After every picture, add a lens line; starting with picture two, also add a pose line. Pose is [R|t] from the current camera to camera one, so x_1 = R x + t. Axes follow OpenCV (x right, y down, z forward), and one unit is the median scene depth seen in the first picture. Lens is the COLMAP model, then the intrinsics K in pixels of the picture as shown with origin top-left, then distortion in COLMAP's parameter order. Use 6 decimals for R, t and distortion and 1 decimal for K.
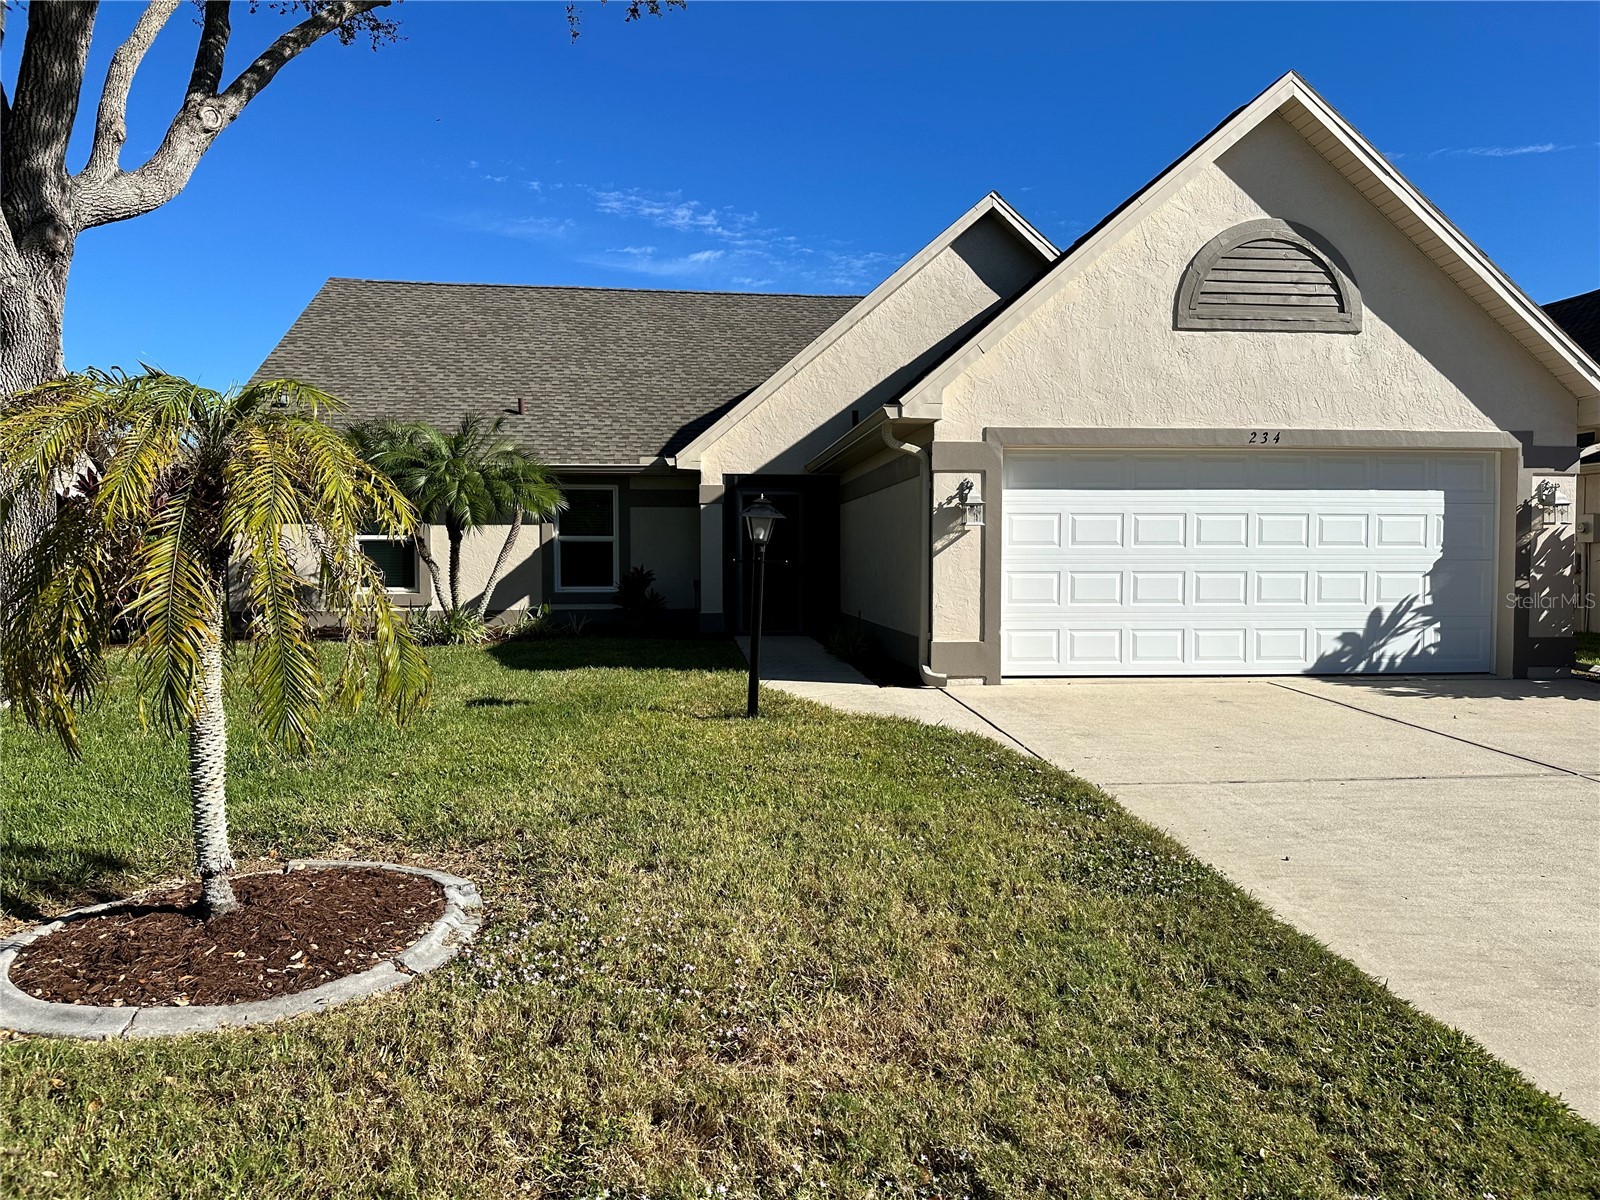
lens RADIAL K [[1120.5, 0, 873.7], [0, 1120.5, 622.8], [0, 0, 1]] dist [0.120196, -0.183527]
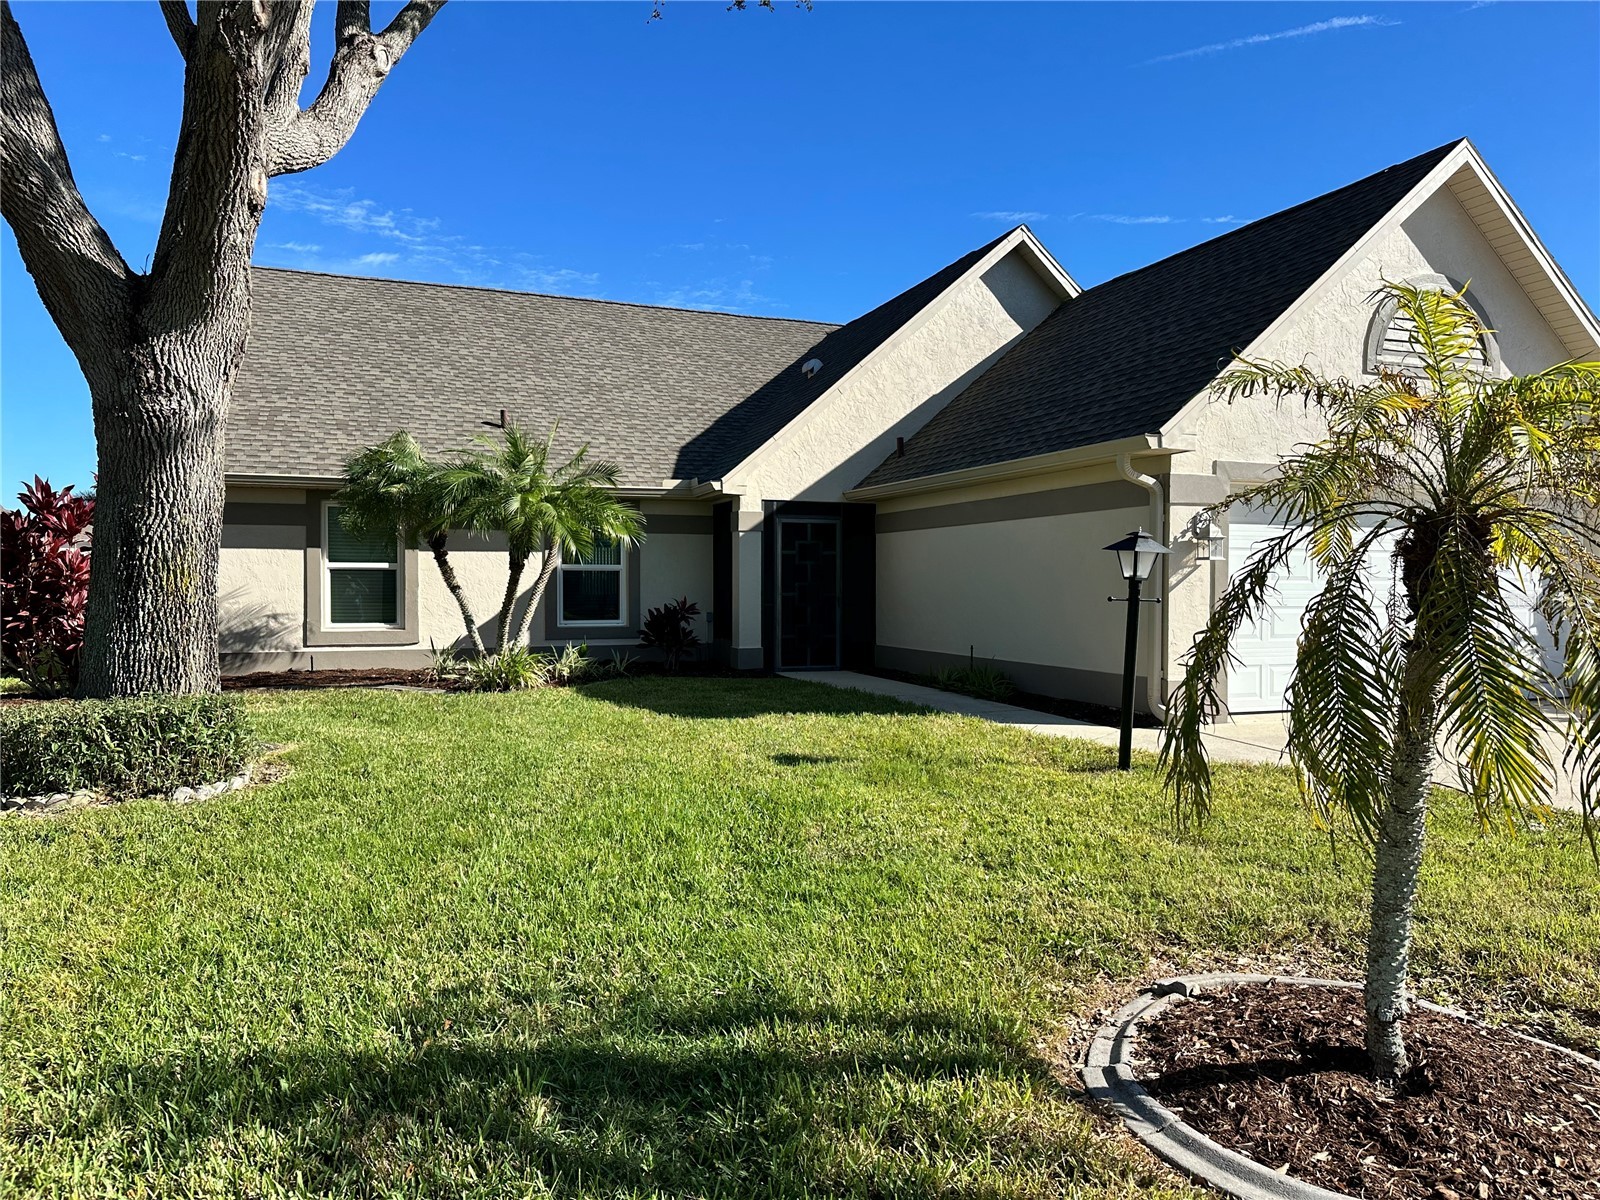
lens RADIAL K [[1125.4, 0, 804.8], [0, 1125.4, 603.0], [0, 0, 1]] dist [0.122718, -0.184652]
pose [[0.967376, -0.001607, 0.253341, -0.305236], [0.011505, 0.999227, -0.037591, -0.009792], [-0.253084, 0.039279, 0.966646, 0.080221]]
